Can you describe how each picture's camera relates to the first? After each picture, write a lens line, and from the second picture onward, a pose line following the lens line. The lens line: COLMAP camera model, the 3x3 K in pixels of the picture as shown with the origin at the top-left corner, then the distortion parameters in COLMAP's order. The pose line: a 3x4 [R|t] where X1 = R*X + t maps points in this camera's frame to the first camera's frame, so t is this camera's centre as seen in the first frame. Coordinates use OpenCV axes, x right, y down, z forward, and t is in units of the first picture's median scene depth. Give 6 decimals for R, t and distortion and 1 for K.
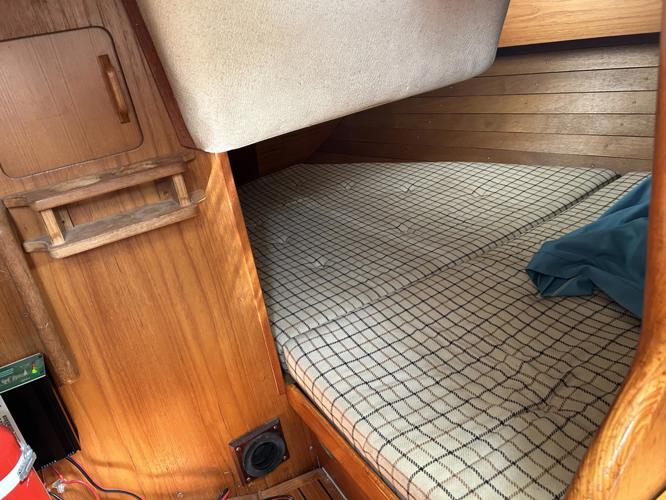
lens RADIAL K [[498.5, 0, 331.6], [0, 498.5, 254.2], [0, 0, 1]] dist [0.046609, -0.060623]
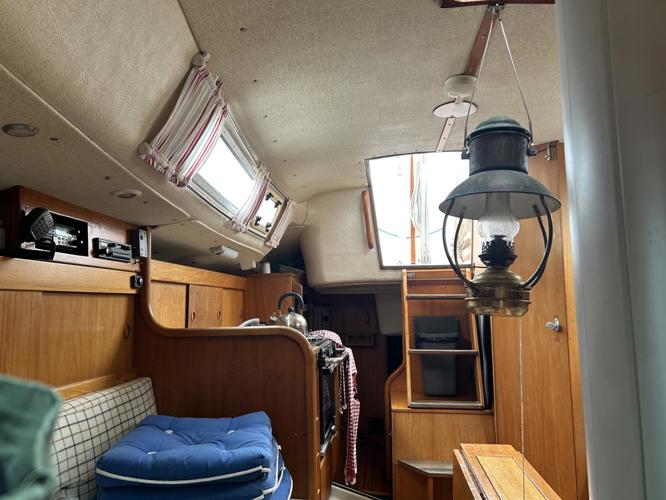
lens RADIAL K [[498.5, 0, 331.6], [0, 498.5, 254.2], [0, 0, 1]] dist [0.046609, -0.060623]
pose [[0.762179, 0.080748, -0.642310, 2.039207], [-0.368058, 0.870278, -0.327338, 0.723398], [0.532556, 0.485898, 0.693027, -2.447885]]
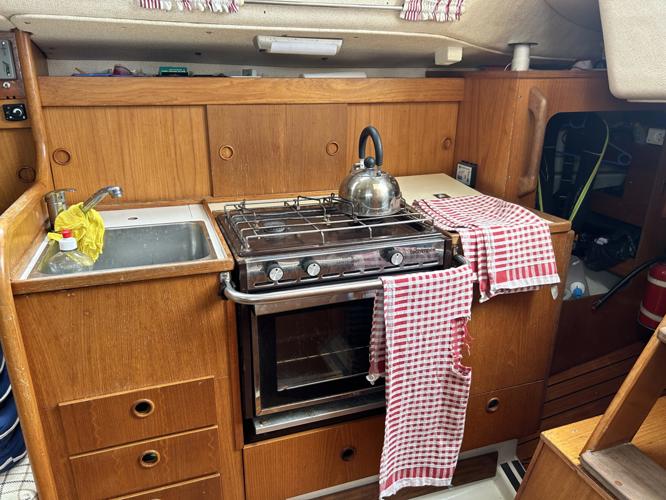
lens RADIAL K [[511.0, 0, 333.0], [0, 511.0, 250.0], [0, 0, 1]] dist [0.045347, -0.060557]
pose [[-0.210665, 0.471335, -0.856425, 1.521483], [-0.395268, 0.760204, 0.515609, -0.313613], [0.894083, 0.447138, 0.026155, -0.597526]]
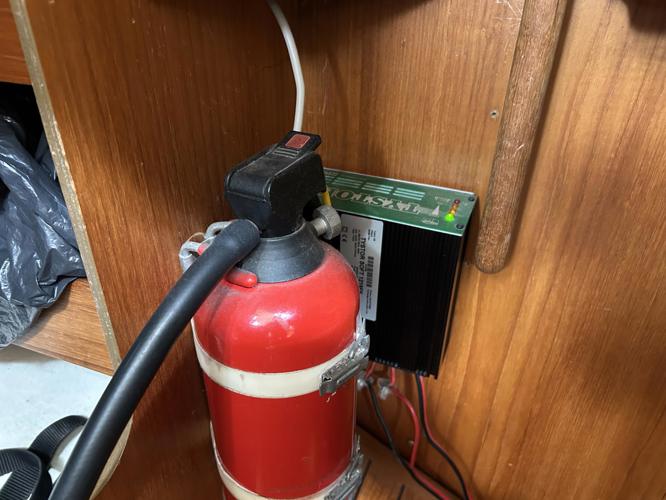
lens RADIAL K [[498.5, 0, 331.6], [0, 498.5, 254.2], [0, 0, 1]] dist [0.046609, -0.060623]
pose [[0.575238, 0.556319, -0.599675, -0.284796], [-0.429656, 0.829330, 0.357222, 0.114313], [0.696058, 0.052166, 0.716088, 0.471746]]
